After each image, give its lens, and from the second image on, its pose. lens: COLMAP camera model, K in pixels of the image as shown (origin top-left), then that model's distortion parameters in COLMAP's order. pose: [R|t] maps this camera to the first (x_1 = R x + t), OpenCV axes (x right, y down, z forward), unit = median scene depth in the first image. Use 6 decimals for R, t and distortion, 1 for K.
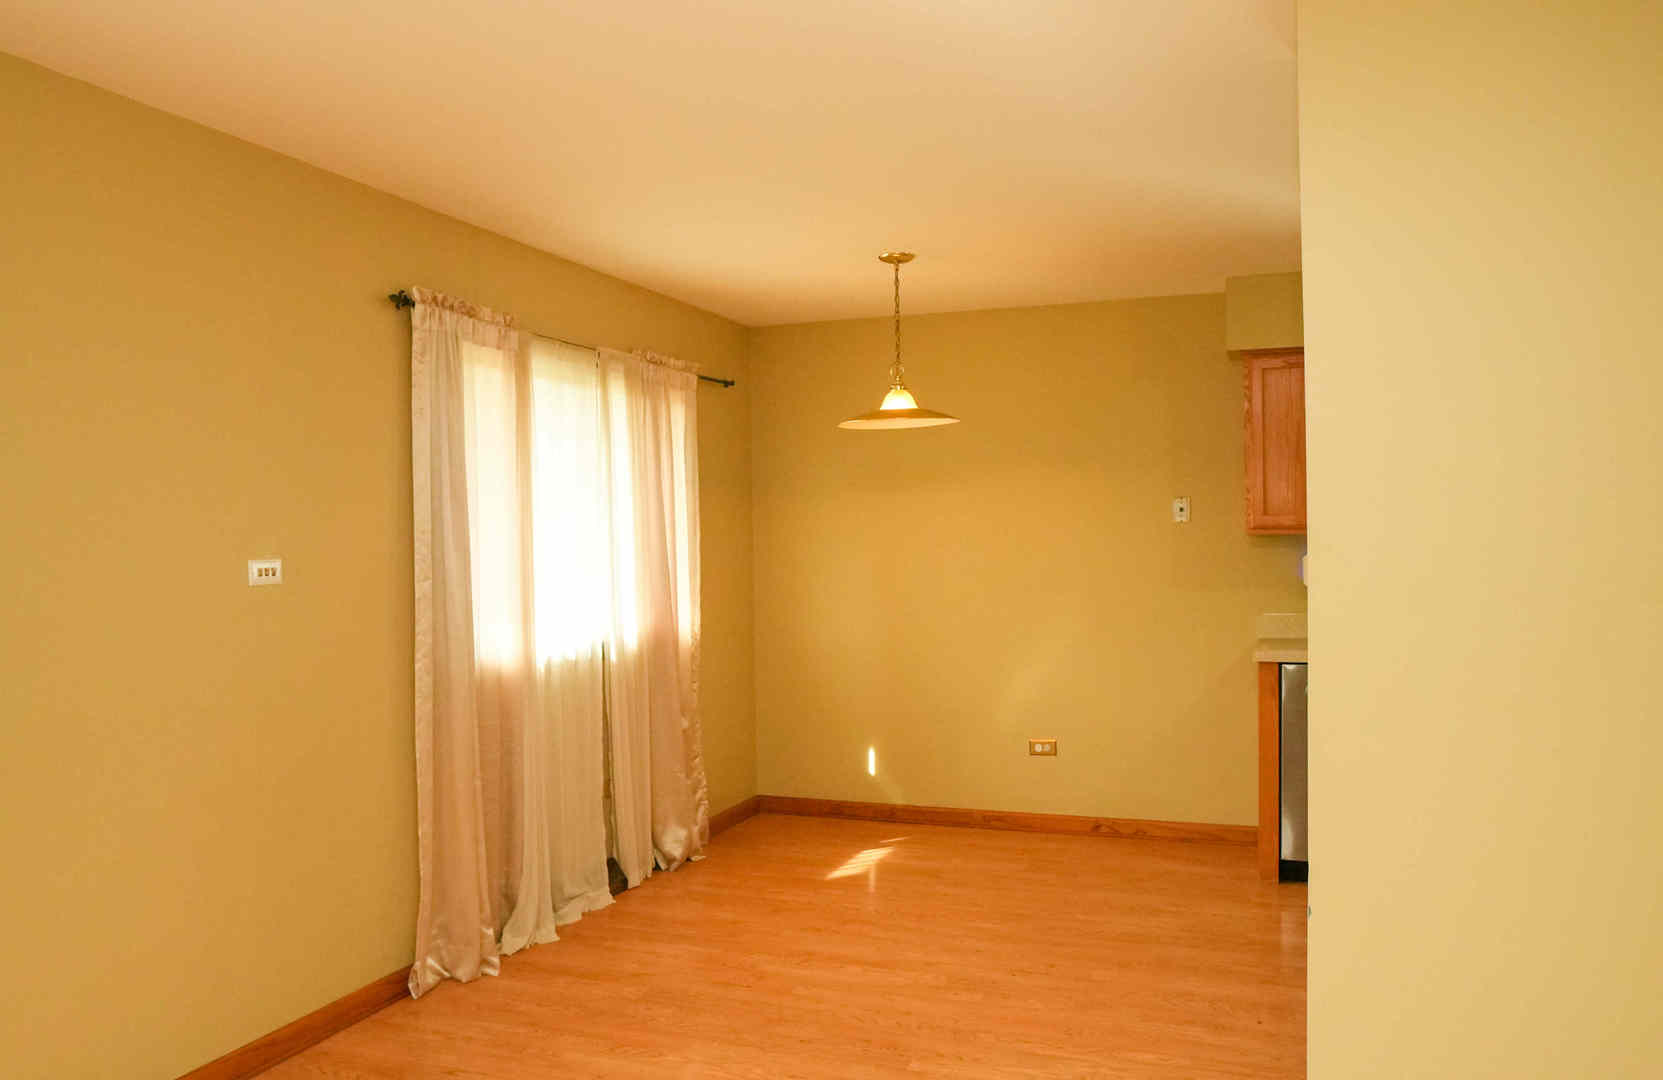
lens RADIAL K [[1249.9, 0, 831.5], [0, 1249.9, 540.0], [0, 0, 1]] dist [-0.077358, -0.001073]
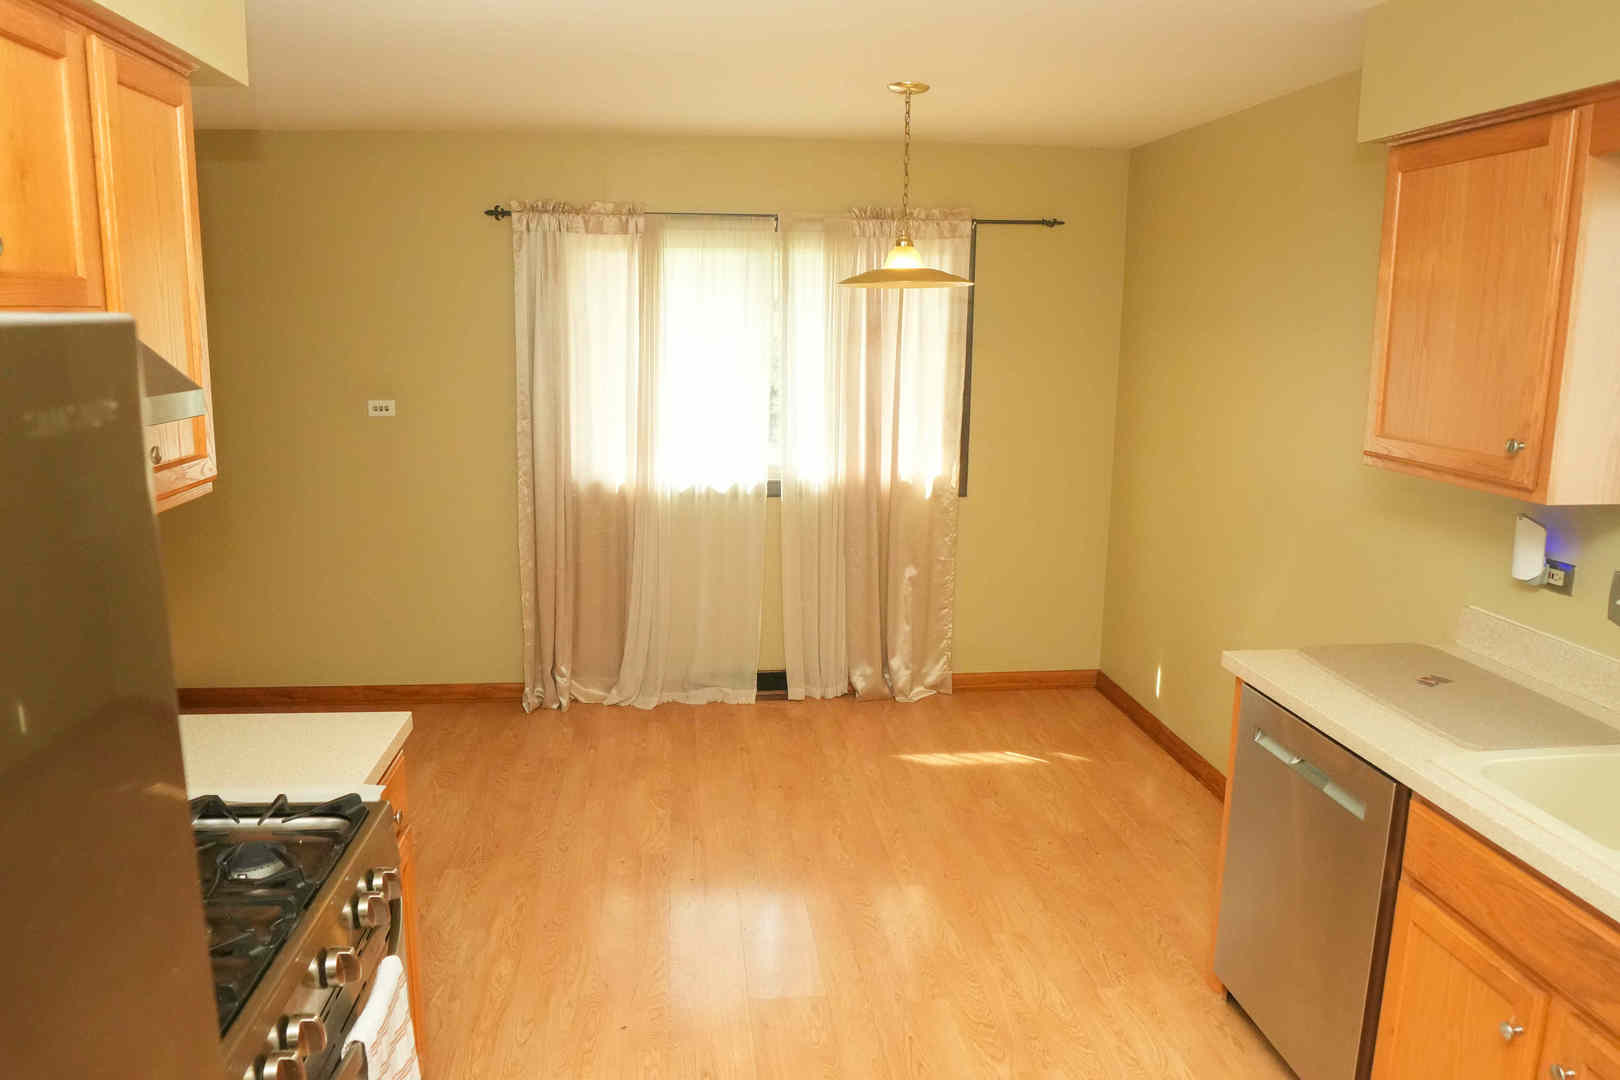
lens RADIAL K [[1145.4, 0, 799.1], [0, 1145.4, 531.6], [0, 0, 1]] dist [-0.080927, 0.035105]
pose [[0.439945, 0.185333, -0.878692, 0.840156], [-0.018771, 0.980156, 0.197336, -0.089725], [0.897829, -0.070323, 0.434694, 0.637619]]
